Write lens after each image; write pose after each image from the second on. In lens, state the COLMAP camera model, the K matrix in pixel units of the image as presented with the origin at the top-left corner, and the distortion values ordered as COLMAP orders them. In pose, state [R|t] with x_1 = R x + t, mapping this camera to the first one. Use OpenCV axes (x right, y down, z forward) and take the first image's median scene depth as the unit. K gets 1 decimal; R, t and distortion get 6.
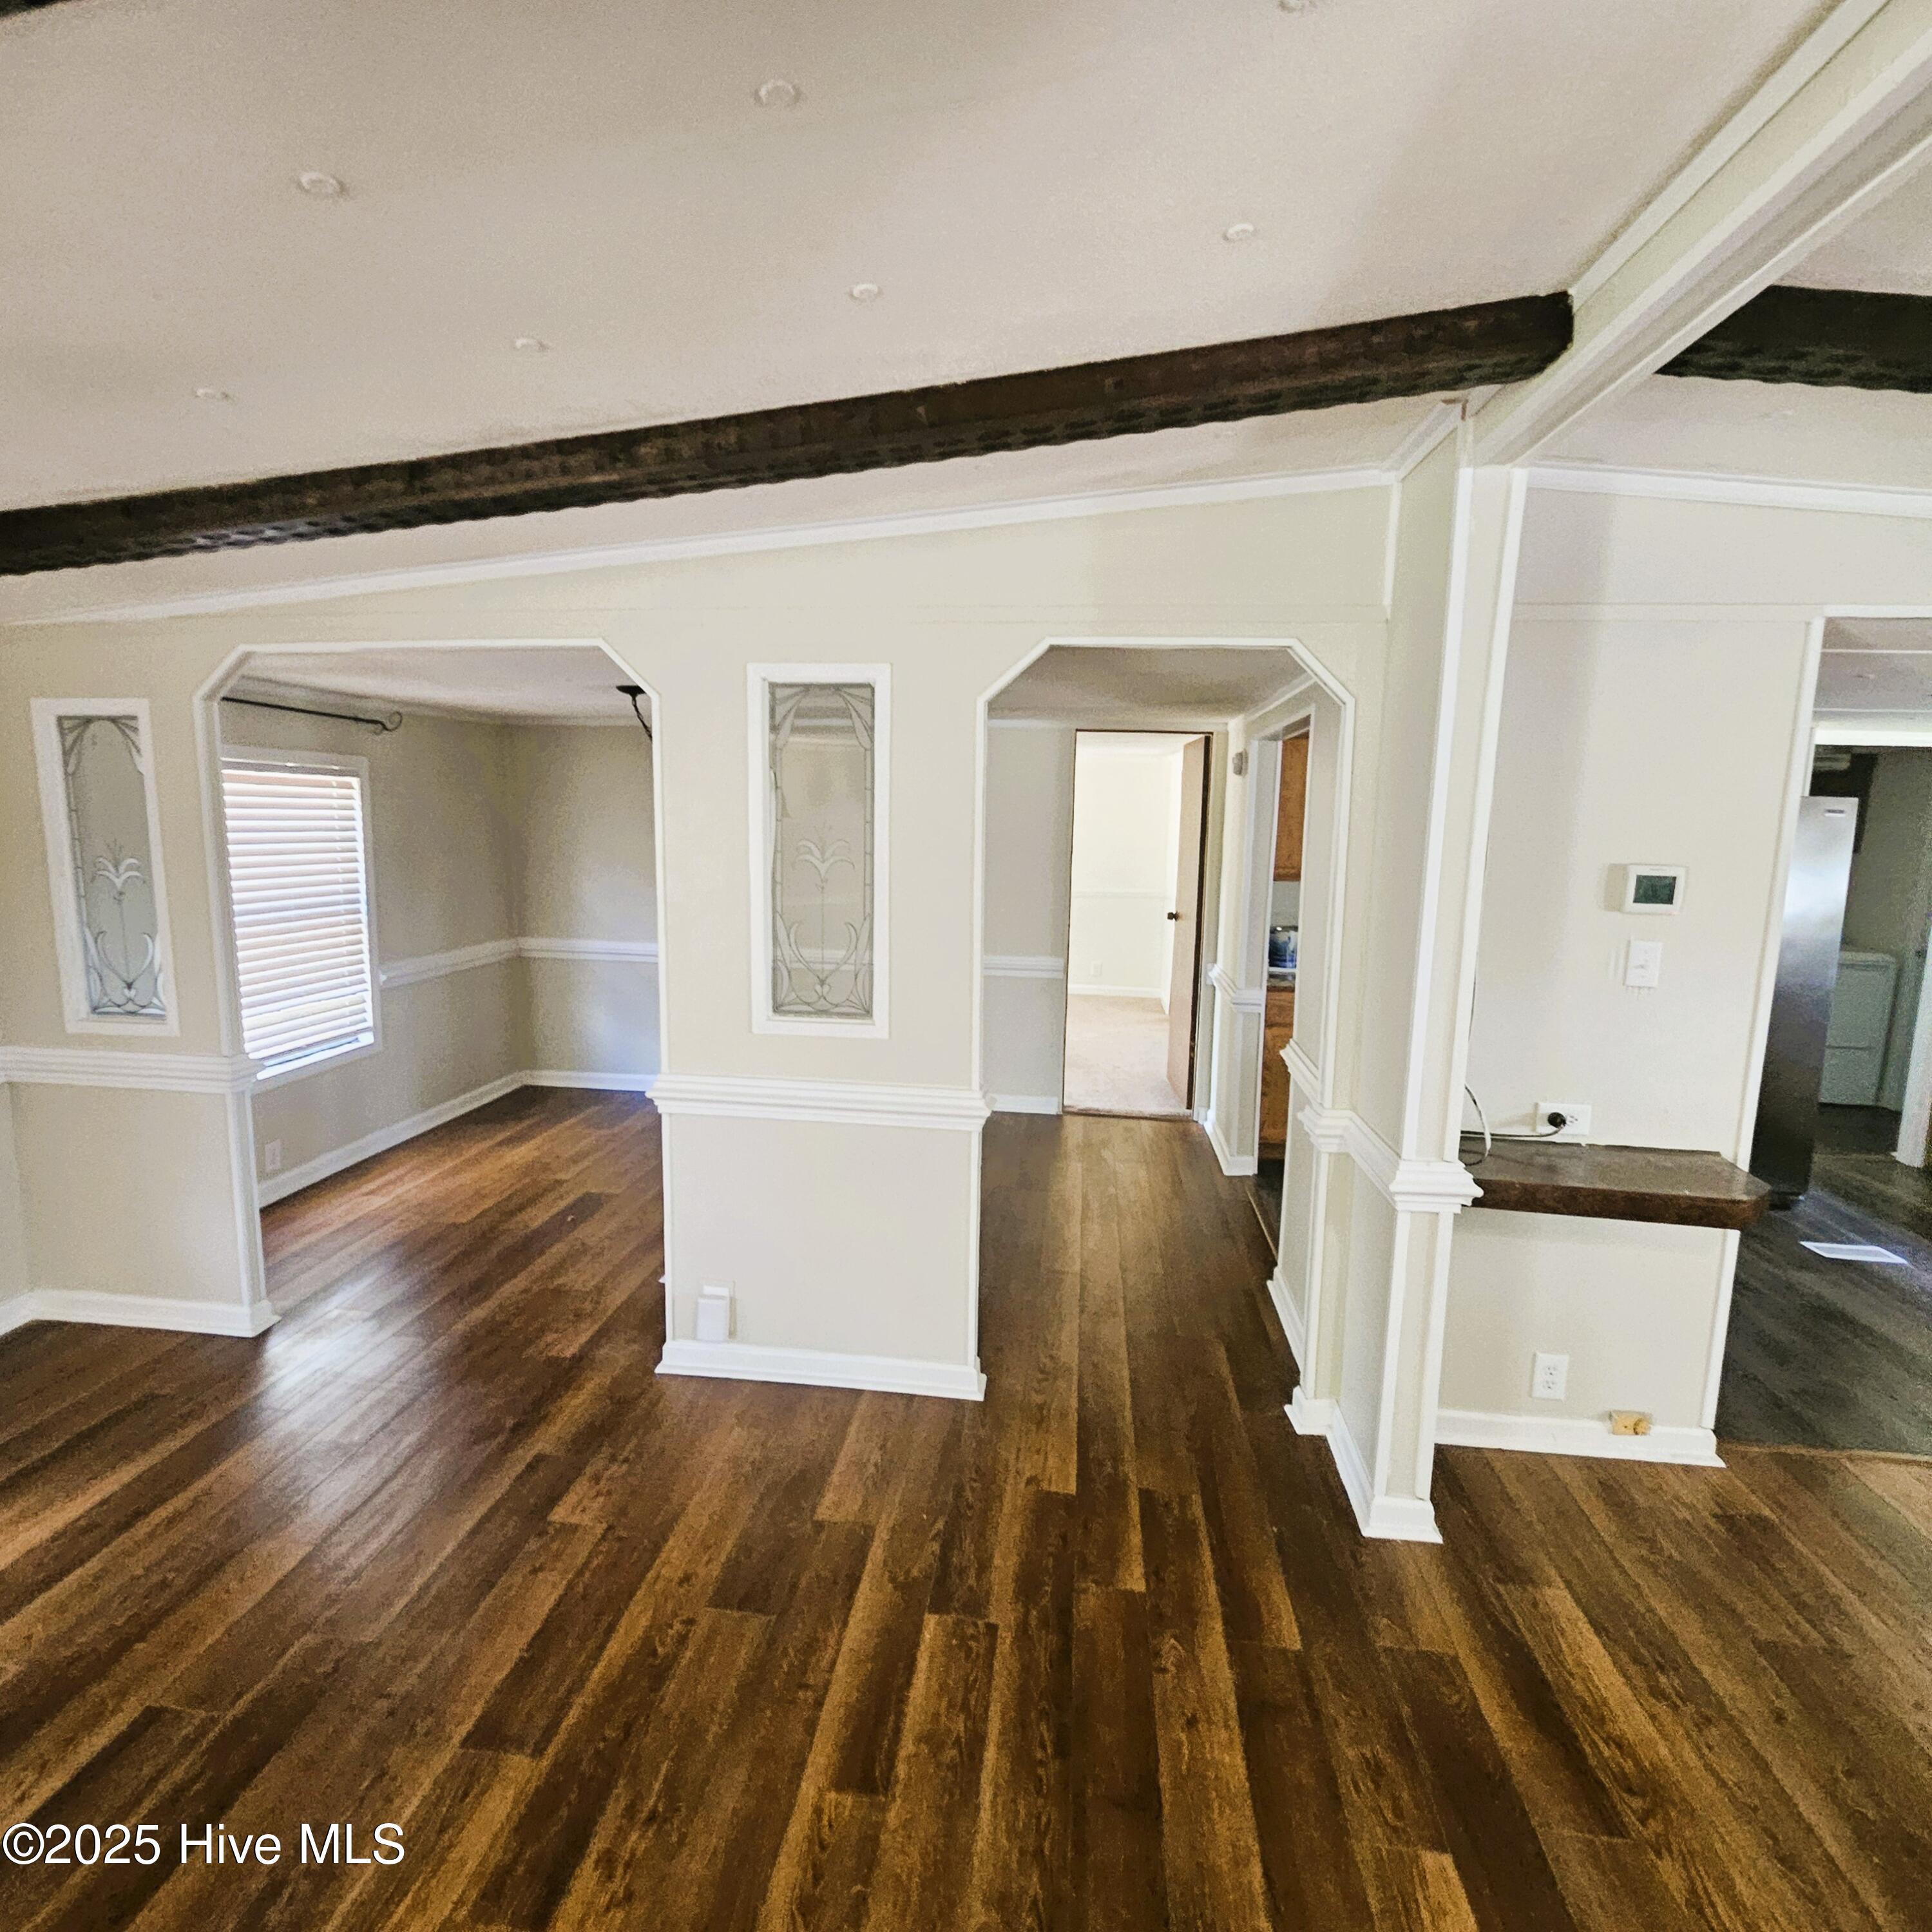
lens RADIAL K [[1008.0, 0, 963.2], [0, 1008.0, 945.0], [0, 0, 1]] dist [0.001161, 0.000033]
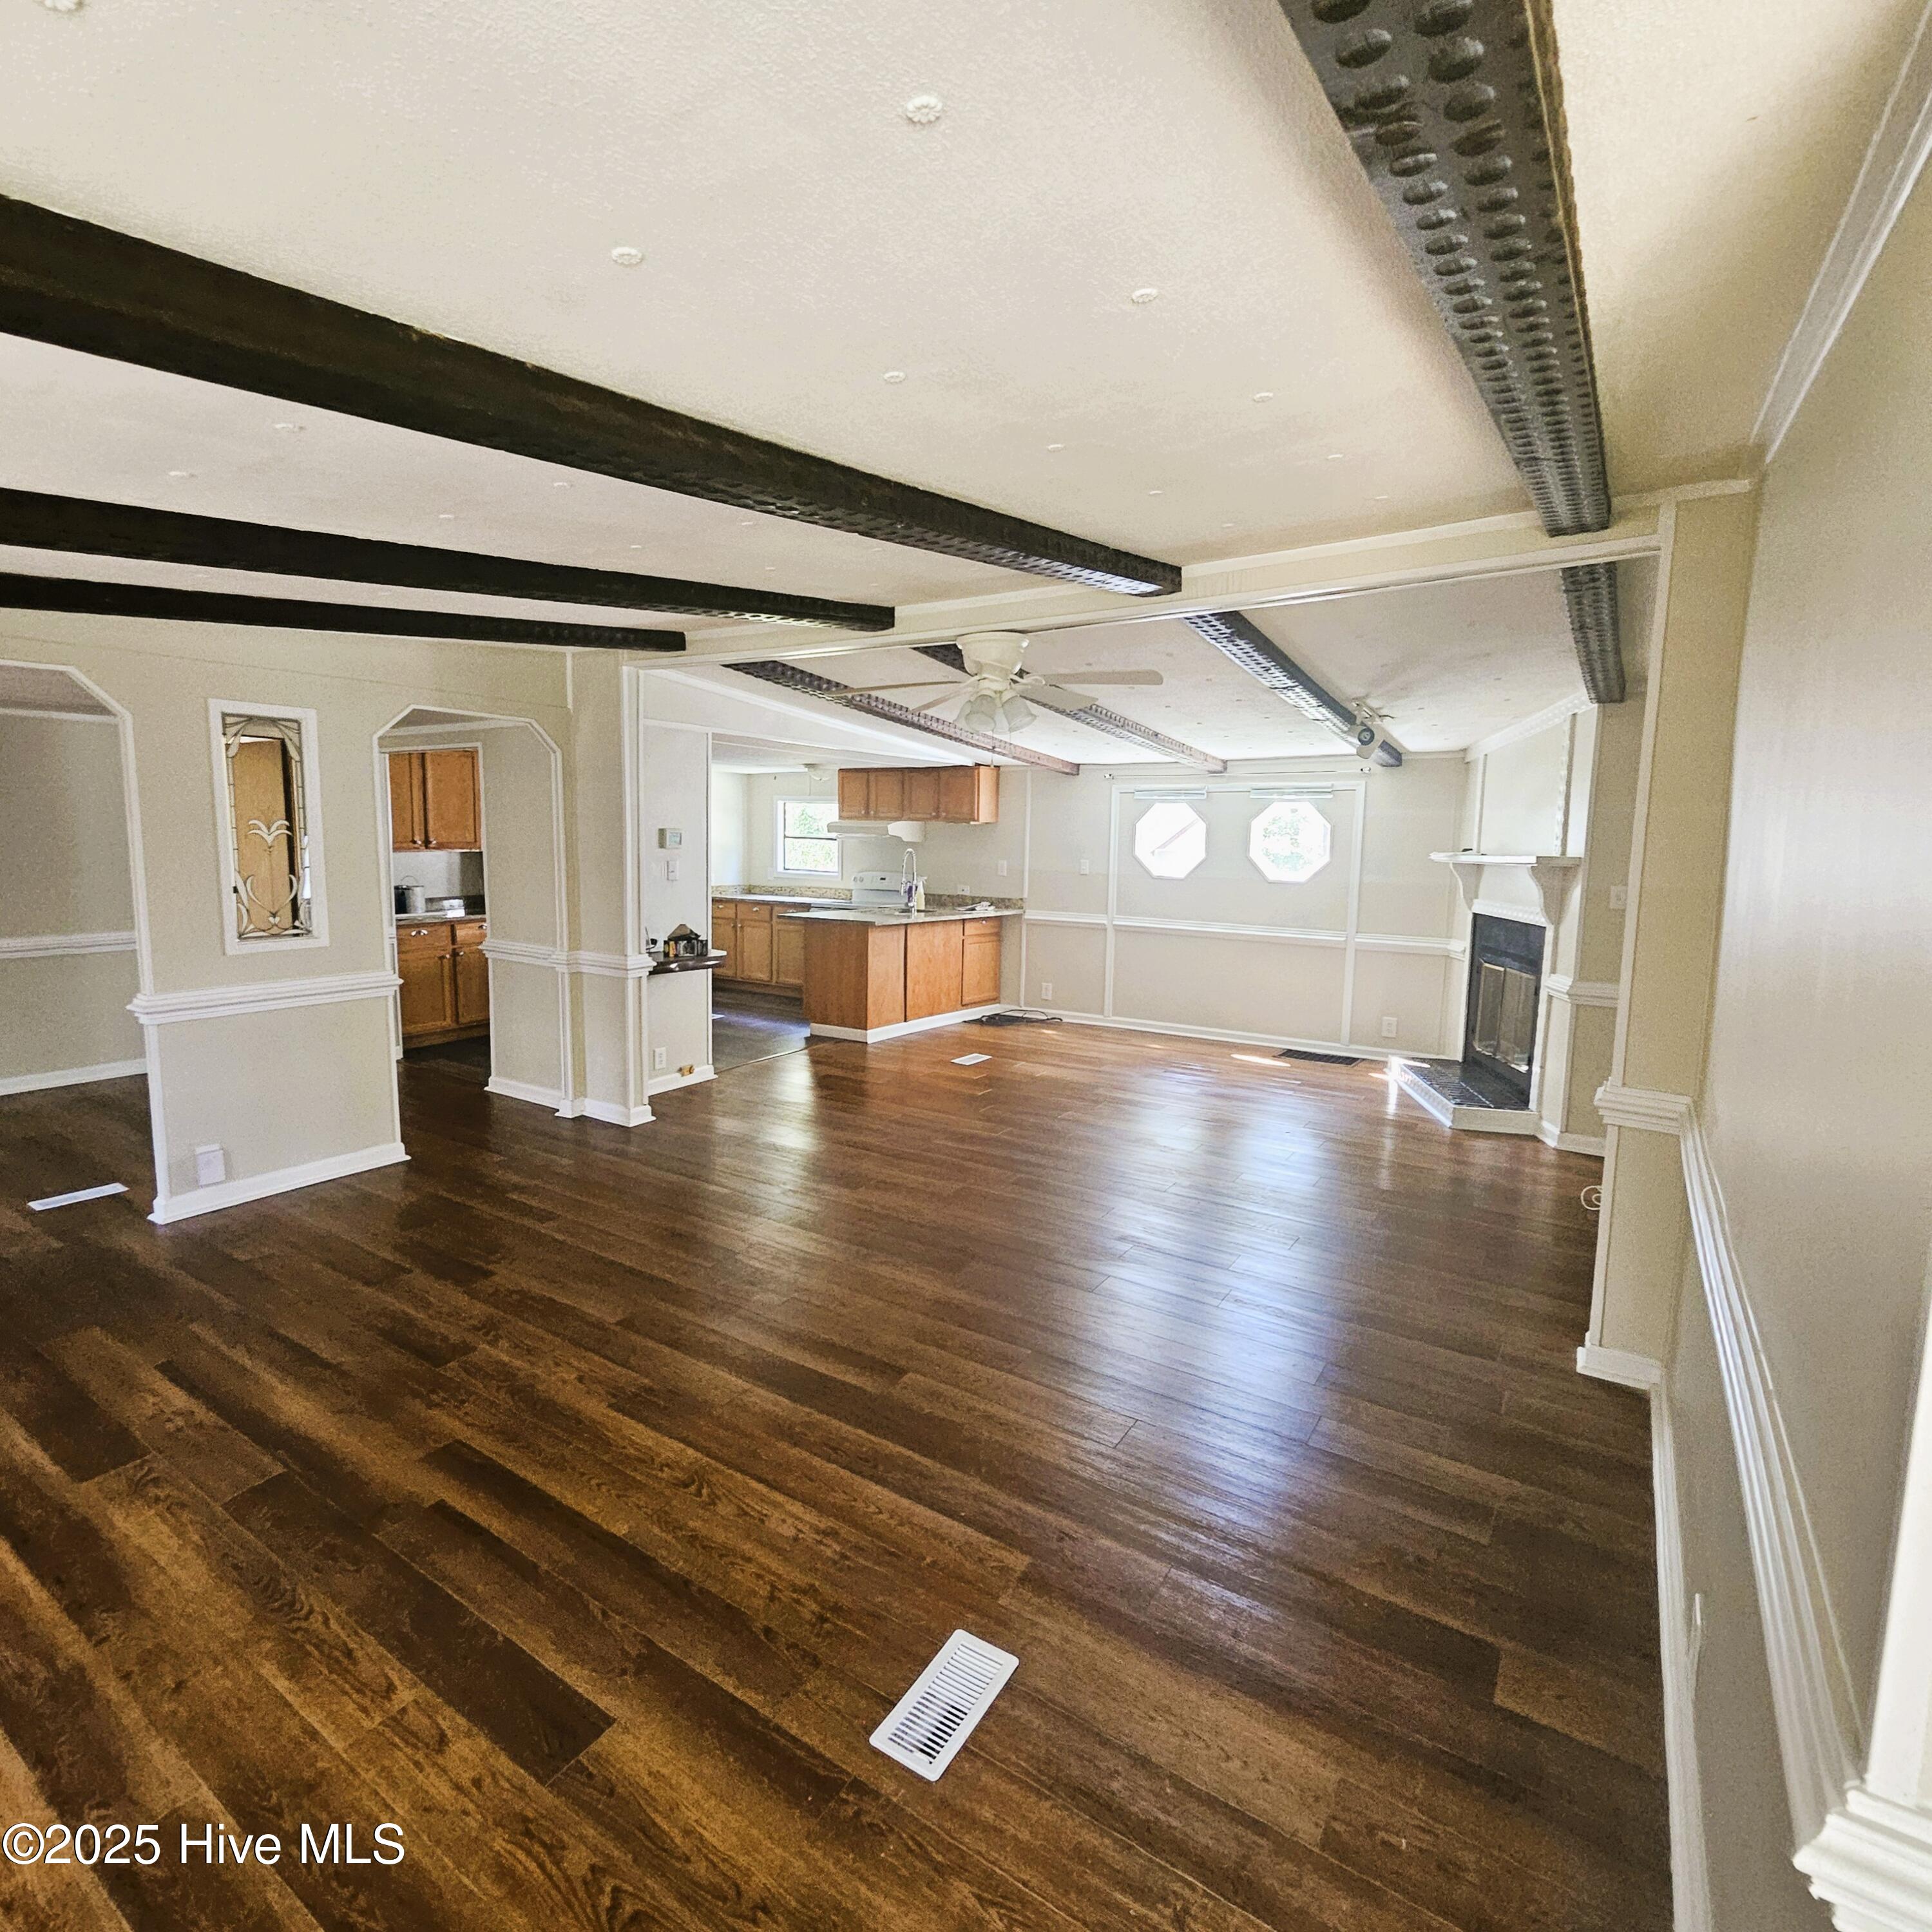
lens RADIAL K [[1008.0, 0, 963.2], [0, 1008.0, 945.0], [0, 0, 1]] dist [0.001161, 0.000033]
pose [[0.438825, -0.116170, 0.891031, -1.067064], [0.101339, 0.991680, 0.079384, 0.067473], [-0.892840, 0.055460, 0.446947, -0.597328]]
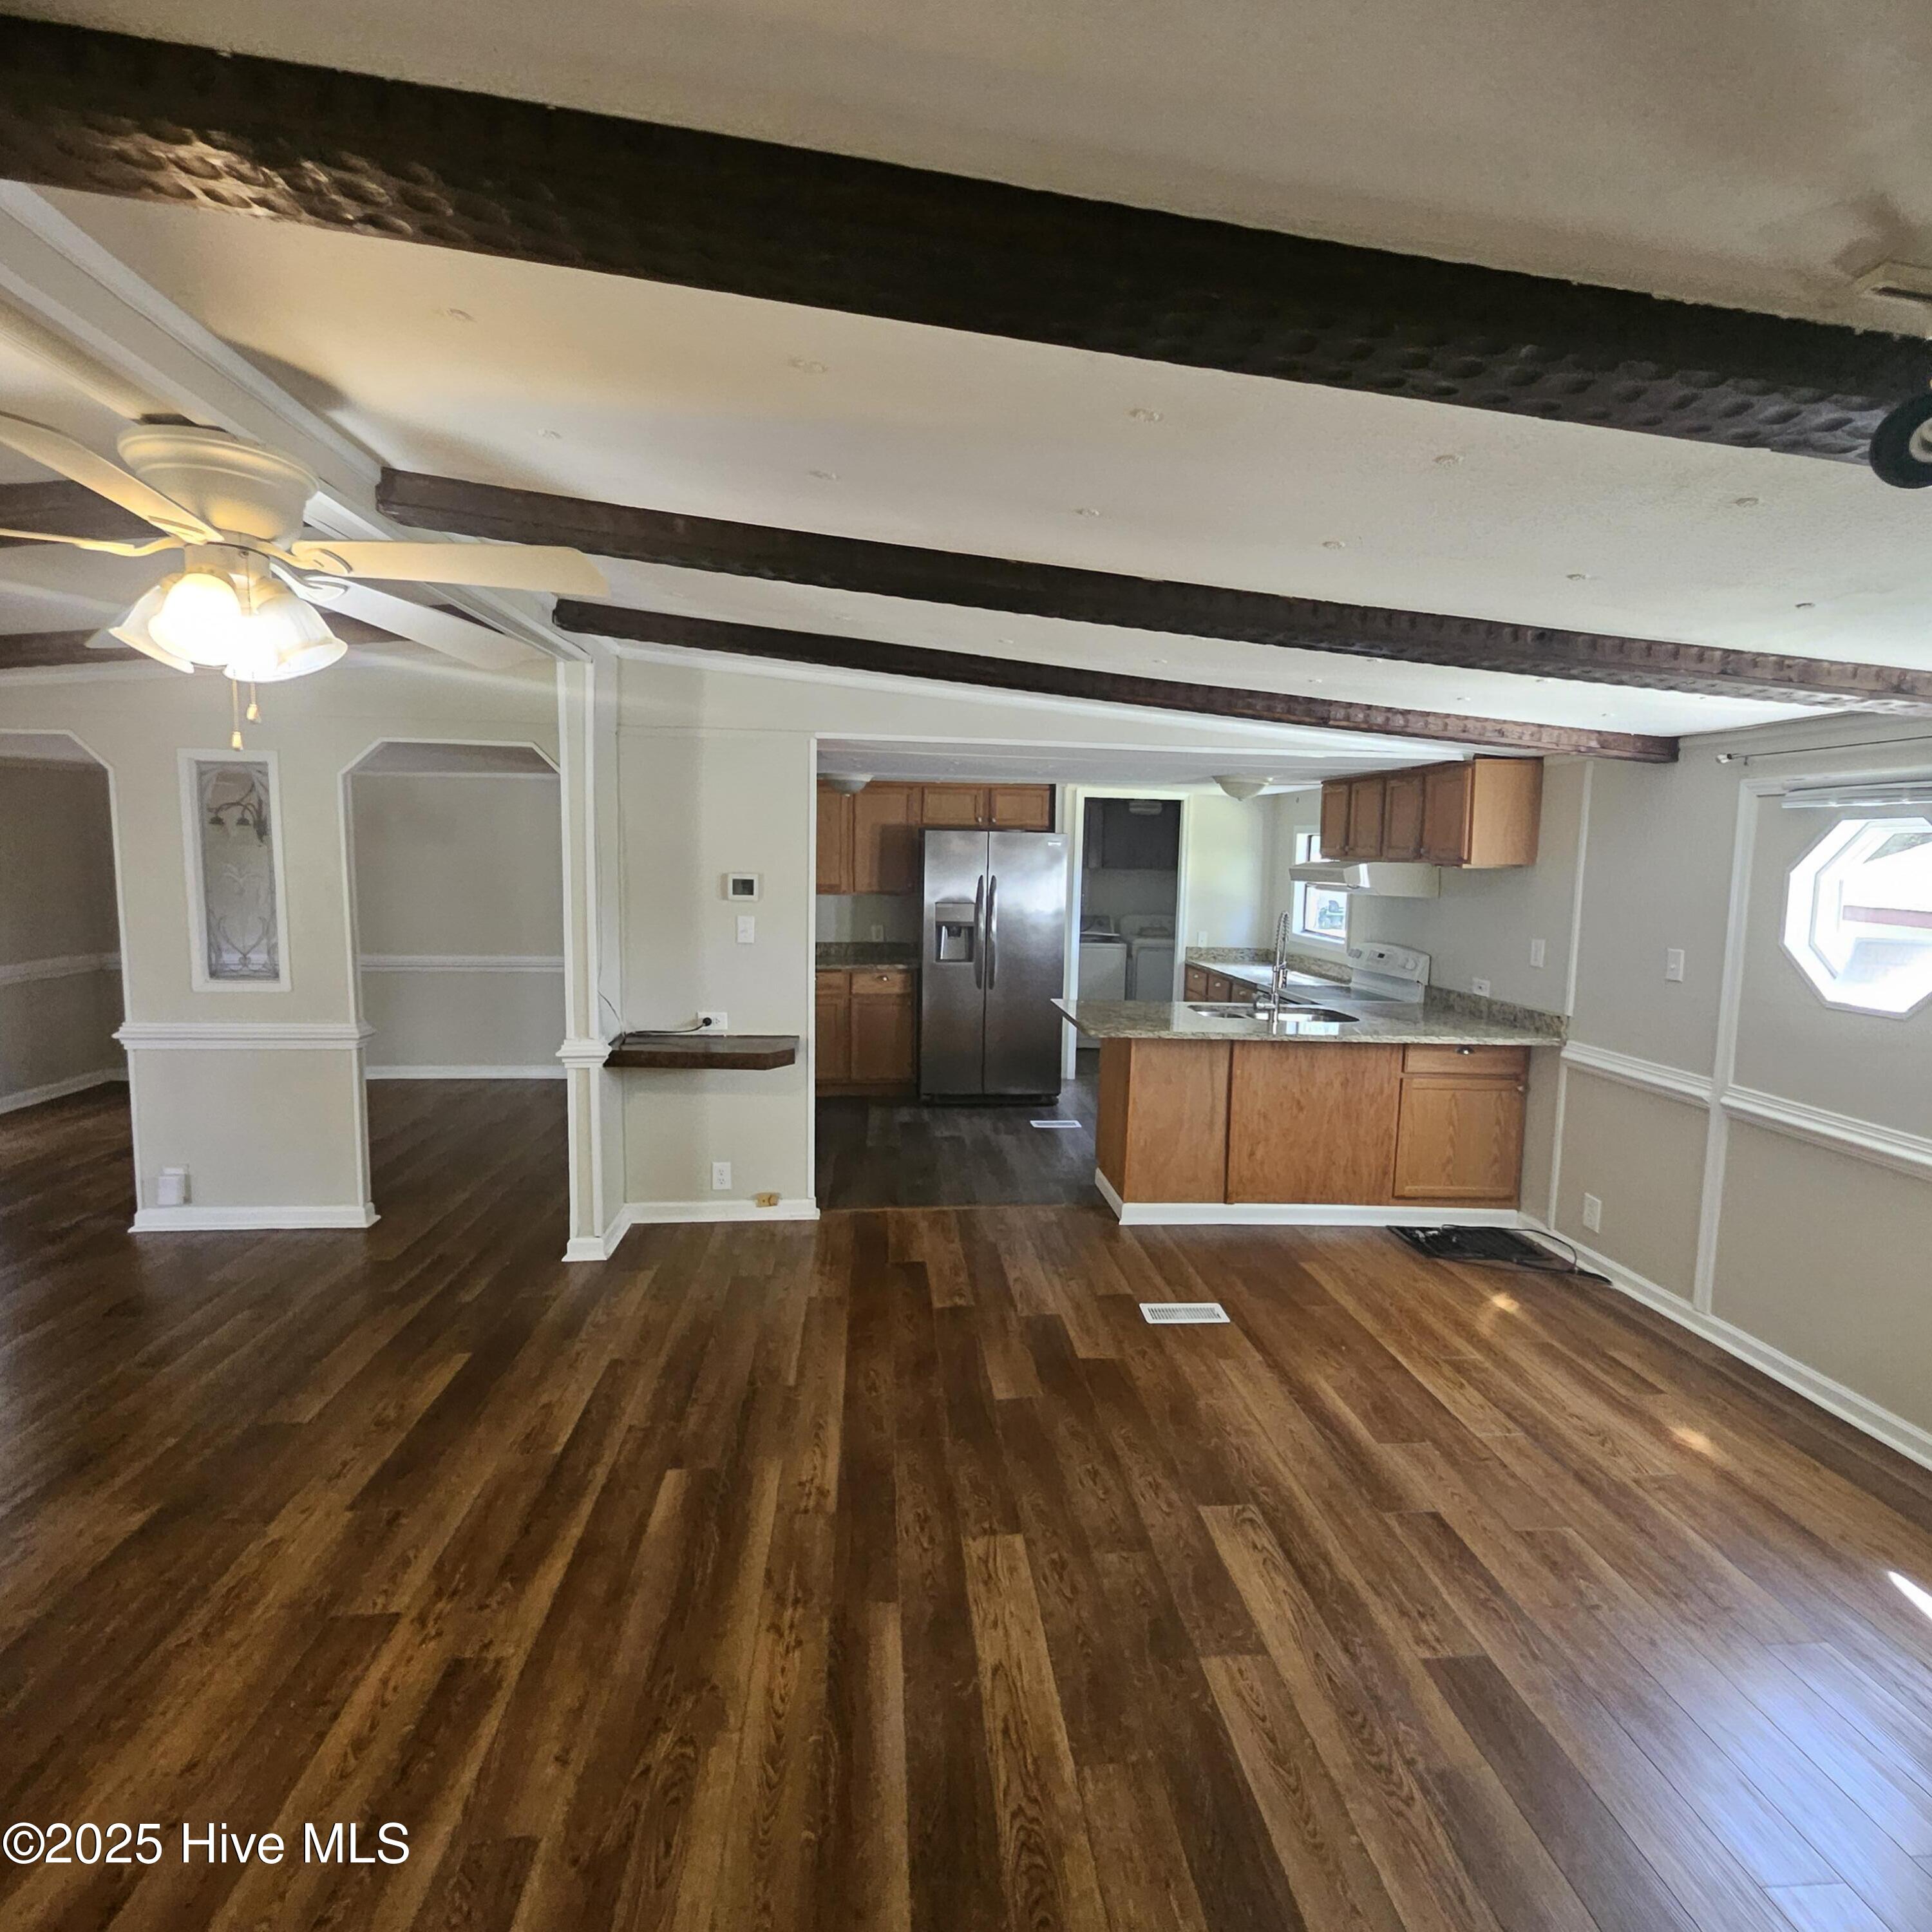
lens RADIAL K [[997.7, 0, 966.0], [0, 997.7, 939.3], [0, 0, 1]] dist [0.012964, 0.000133]
pose [[0.979007, -0.021107, 0.202730, 0.641520], [0.027985, 0.999124, -0.031118, 0.092273], [-0.201896, 0.036138, 0.978740, -0.729270]]
